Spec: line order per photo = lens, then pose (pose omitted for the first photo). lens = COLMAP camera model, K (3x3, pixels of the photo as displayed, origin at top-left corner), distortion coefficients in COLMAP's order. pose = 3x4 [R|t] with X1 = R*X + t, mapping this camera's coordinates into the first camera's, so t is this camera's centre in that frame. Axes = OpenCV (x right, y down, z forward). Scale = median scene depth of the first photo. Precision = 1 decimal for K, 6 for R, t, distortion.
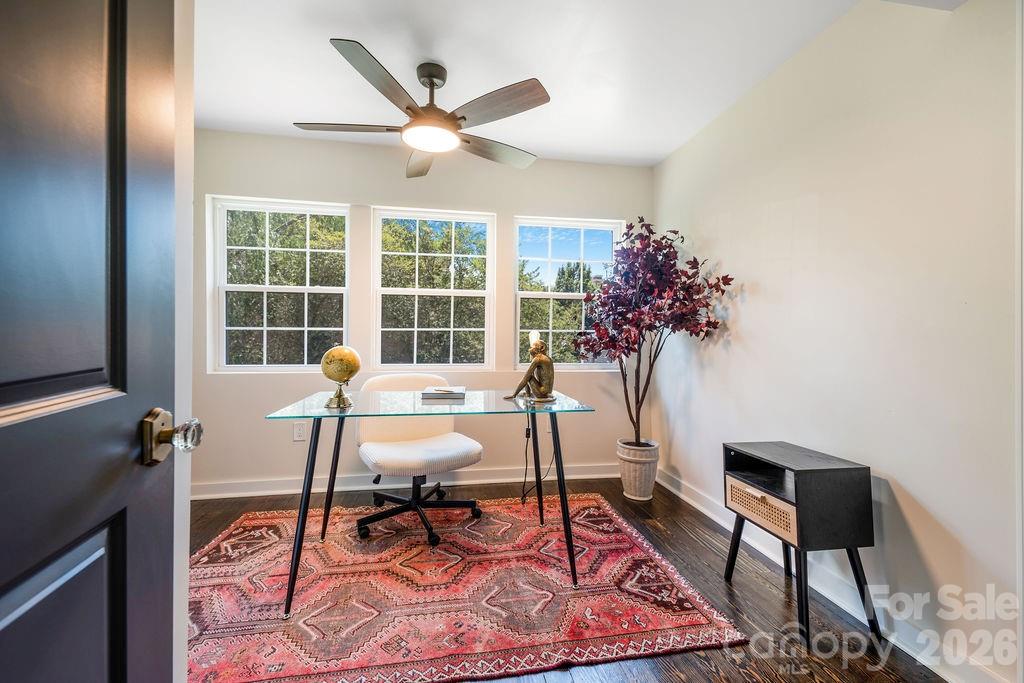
lens RADIAL K [[410.5, 0, 518.0], [0, 410.5, 335.5], [0, 0, 1]] dist [-0.004344, -0.004606]
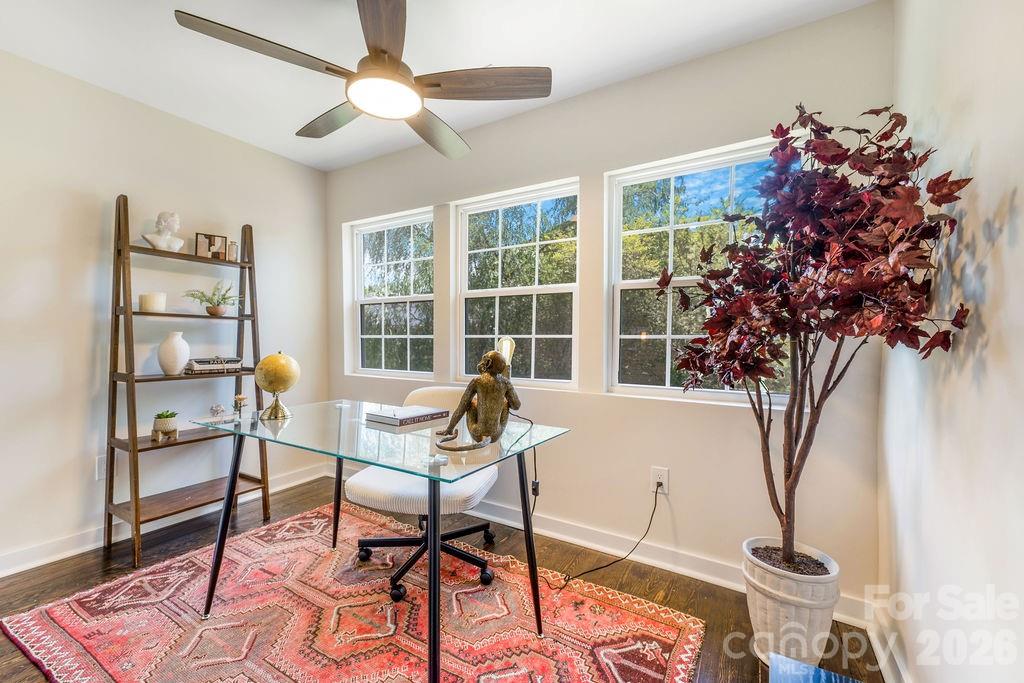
lens RADIAL K [[410.5, 0, 506.3], [0, 410.5, 347.4], [0, 0, 1]] dist [-0.004344, -0.004606]
pose [[0.755293, 0.011005, -0.655295, 0.415558], [-0.004227, 0.999920, 0.011921, -0.001818], [0.655374, -0.006234, 0.755279, 0.452143]]
